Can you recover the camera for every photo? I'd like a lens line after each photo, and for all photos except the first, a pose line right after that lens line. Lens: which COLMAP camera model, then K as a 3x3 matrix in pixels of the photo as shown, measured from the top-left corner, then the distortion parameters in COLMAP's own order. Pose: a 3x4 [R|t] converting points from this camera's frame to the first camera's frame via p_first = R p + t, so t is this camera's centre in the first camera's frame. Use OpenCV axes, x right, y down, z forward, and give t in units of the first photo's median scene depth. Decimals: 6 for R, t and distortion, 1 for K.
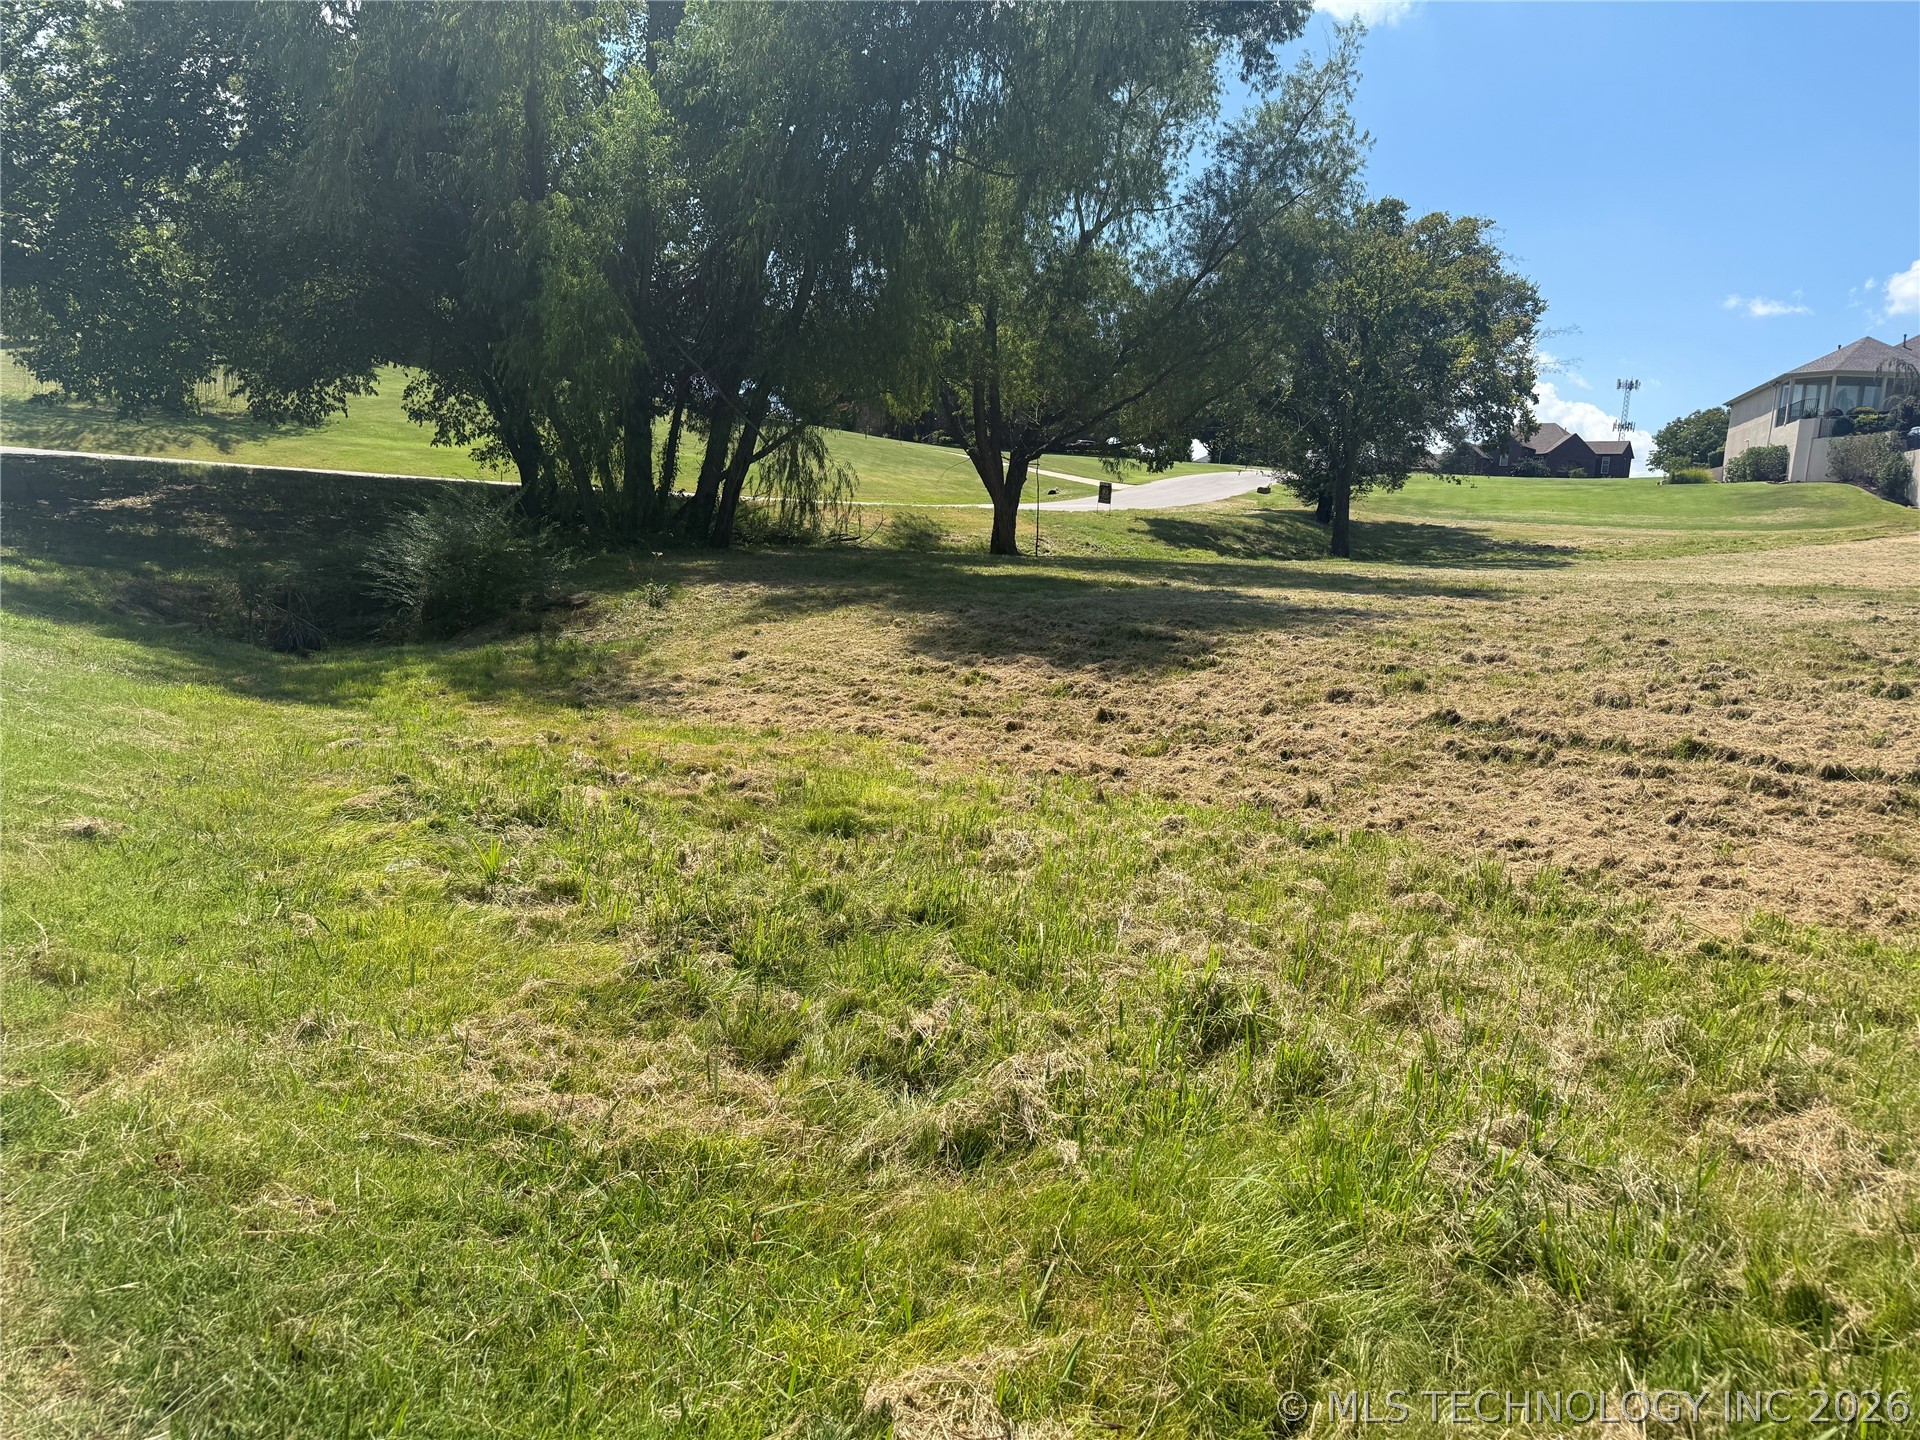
lens RADIAL K [[1343.3, 0, 960.0], [0, 1343.3, 720.0], [0, 0, 1]] dist [0.089302, -0.108164]
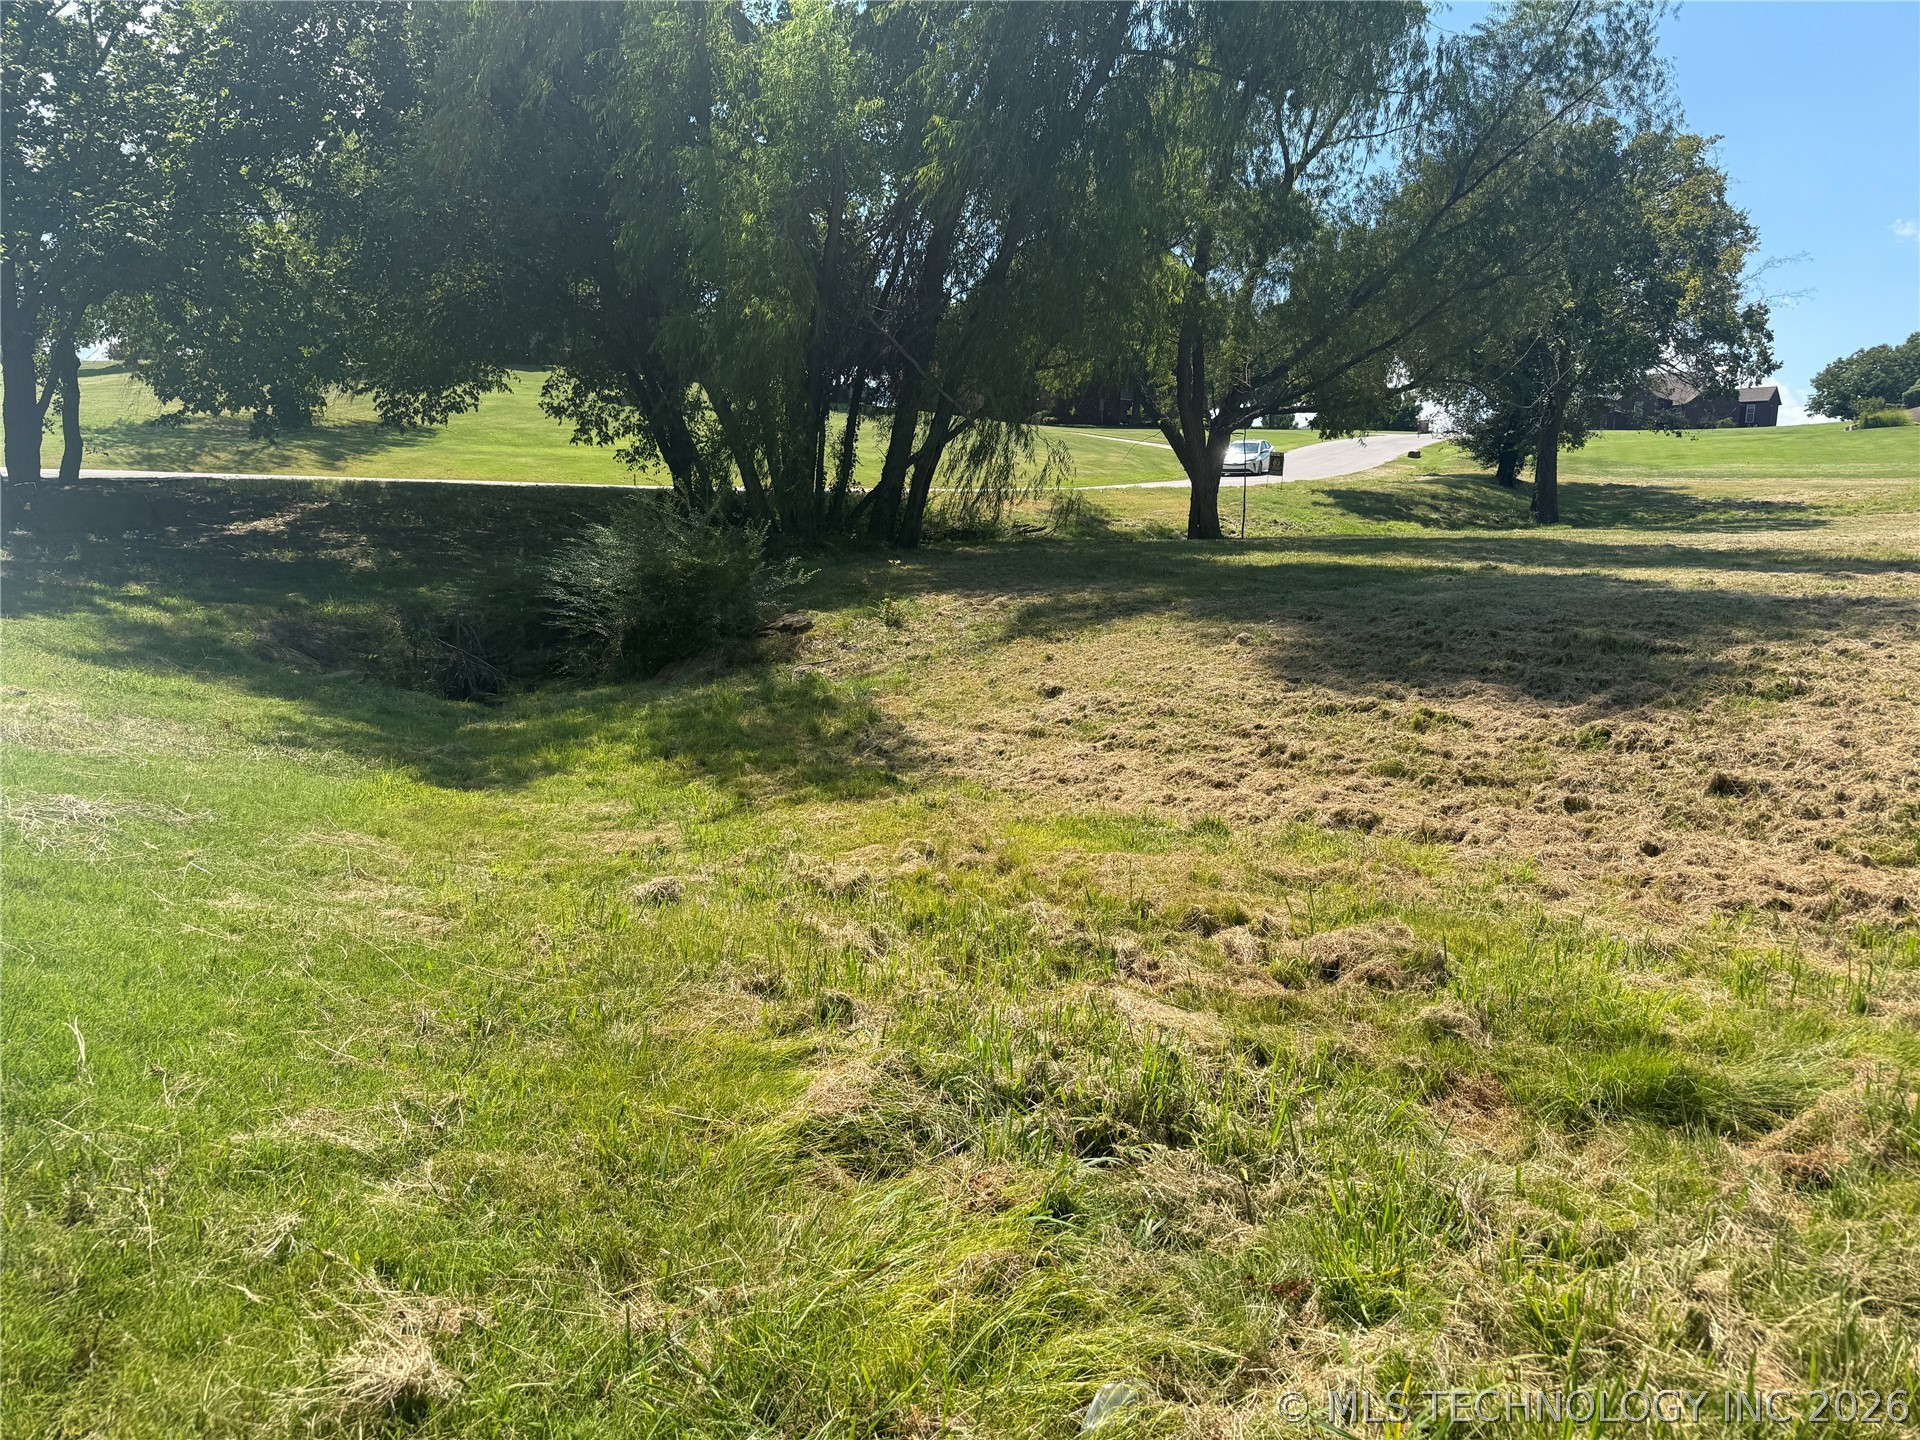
lens RADIAL K [[1379.6, 0, 960.0], [0, 1379.6, 720.0], [0, 0, 1]] dist [0.070740, -0.100032]
pose [[0.996532, -0.033152, -0.076318, -0.065535], [0.033698, 0.999415, 0.005875, -0.016193], [0.076079, -0.008426, 0.997066, 0.091494]]
